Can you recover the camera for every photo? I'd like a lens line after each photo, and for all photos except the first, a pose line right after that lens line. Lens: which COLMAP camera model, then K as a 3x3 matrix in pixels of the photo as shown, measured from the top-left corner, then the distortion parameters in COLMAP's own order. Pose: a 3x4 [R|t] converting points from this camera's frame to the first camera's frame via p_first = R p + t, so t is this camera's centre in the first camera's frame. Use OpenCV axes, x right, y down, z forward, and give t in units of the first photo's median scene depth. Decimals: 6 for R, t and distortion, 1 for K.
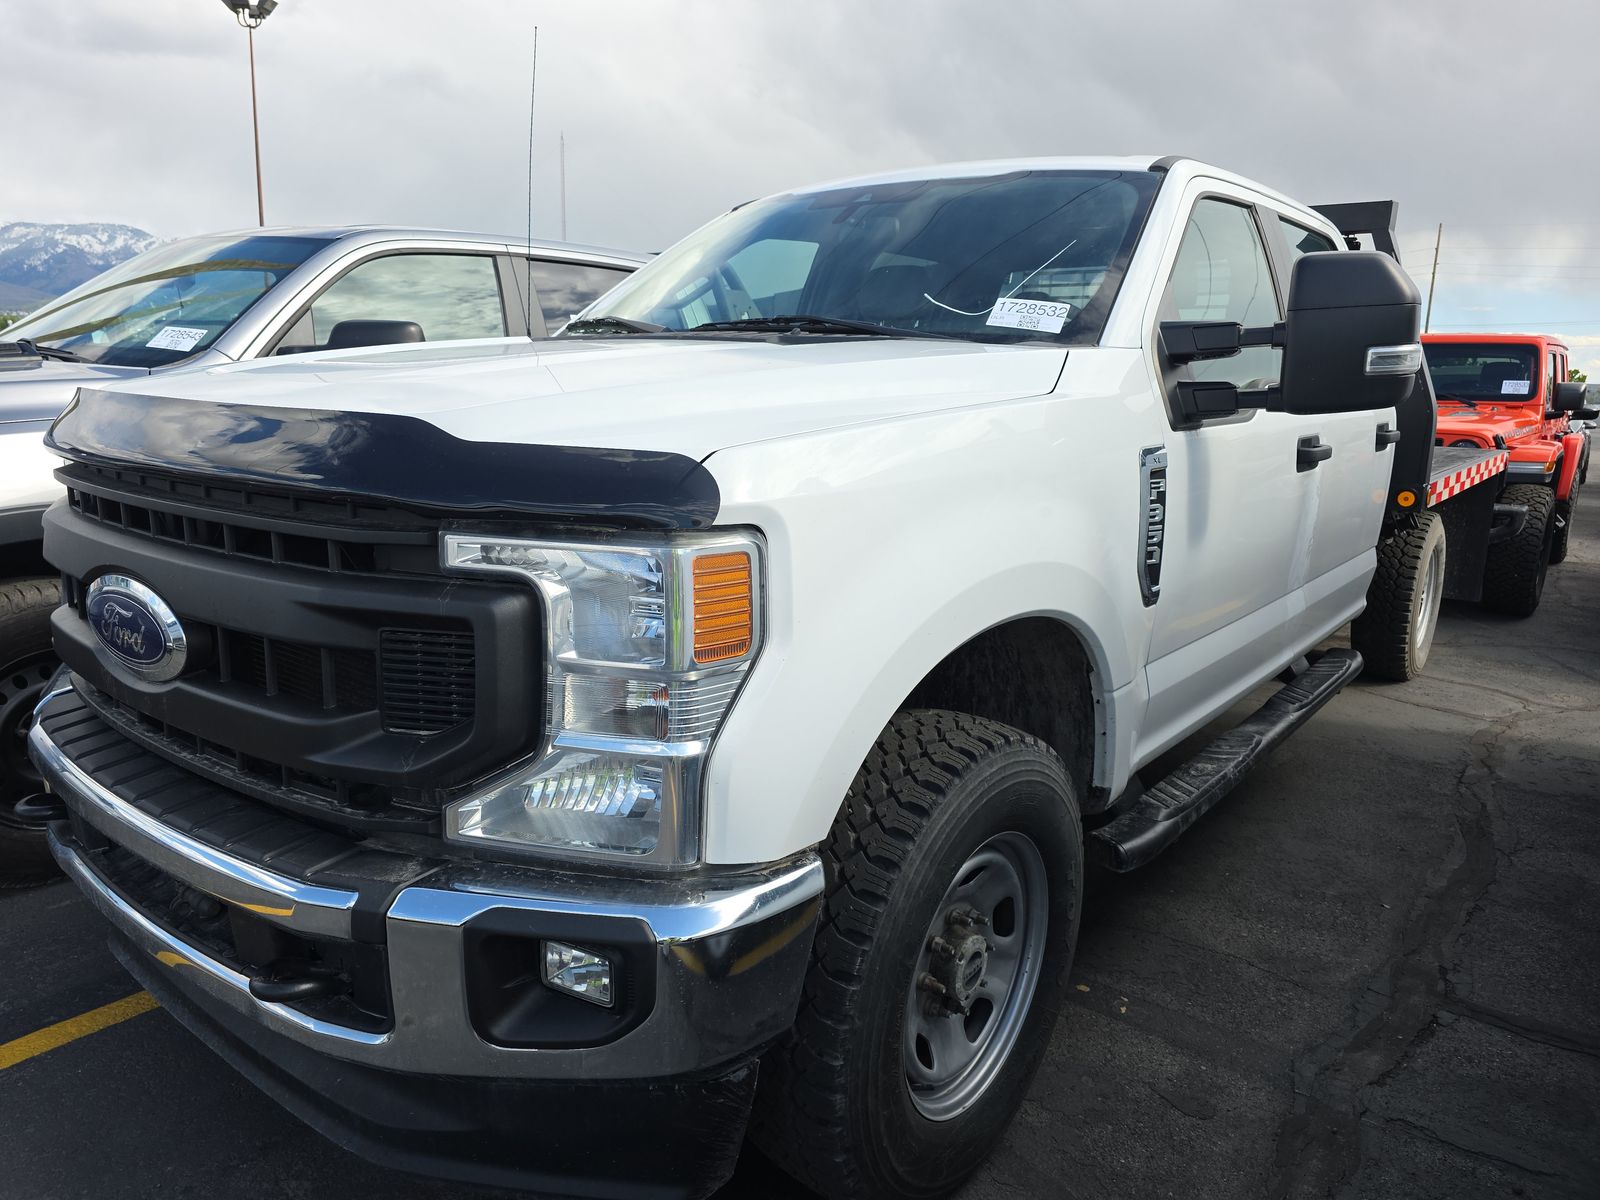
lens RADIAL K [[1087.7, 0, 800.0], [0, 1087.7, 600.0], [0, 0, 1]] dist [0.001271, -0.000667]
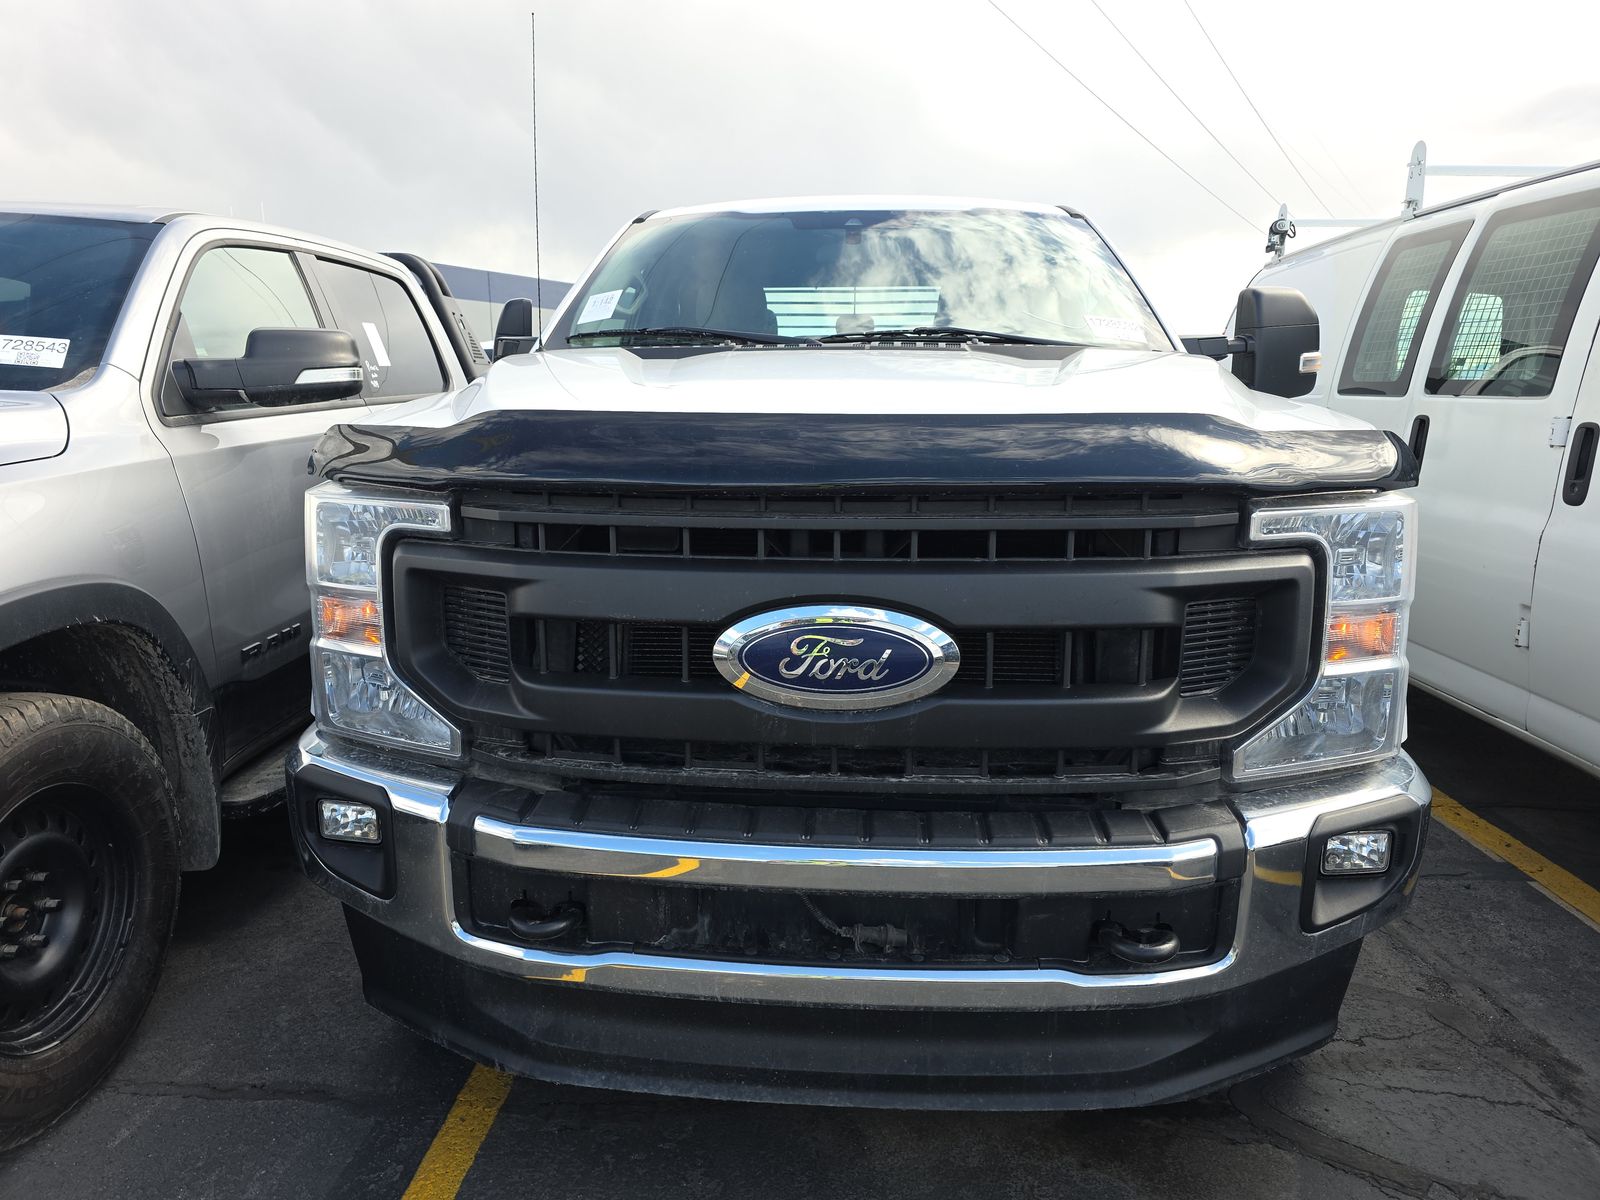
lens RADIAL K [[1087.7, 0, 800.0], [0, 1087.7, 600.0], [0, 0, 1]] dist [0.001271, -0.000667]
pose [[0.834165, -0.125886, 0.536956, -1.192664], [0.132331, 0.990845, 0.026720, -0.054407], [-0.535404, 0.048767, 0.843187, 0.242681]]
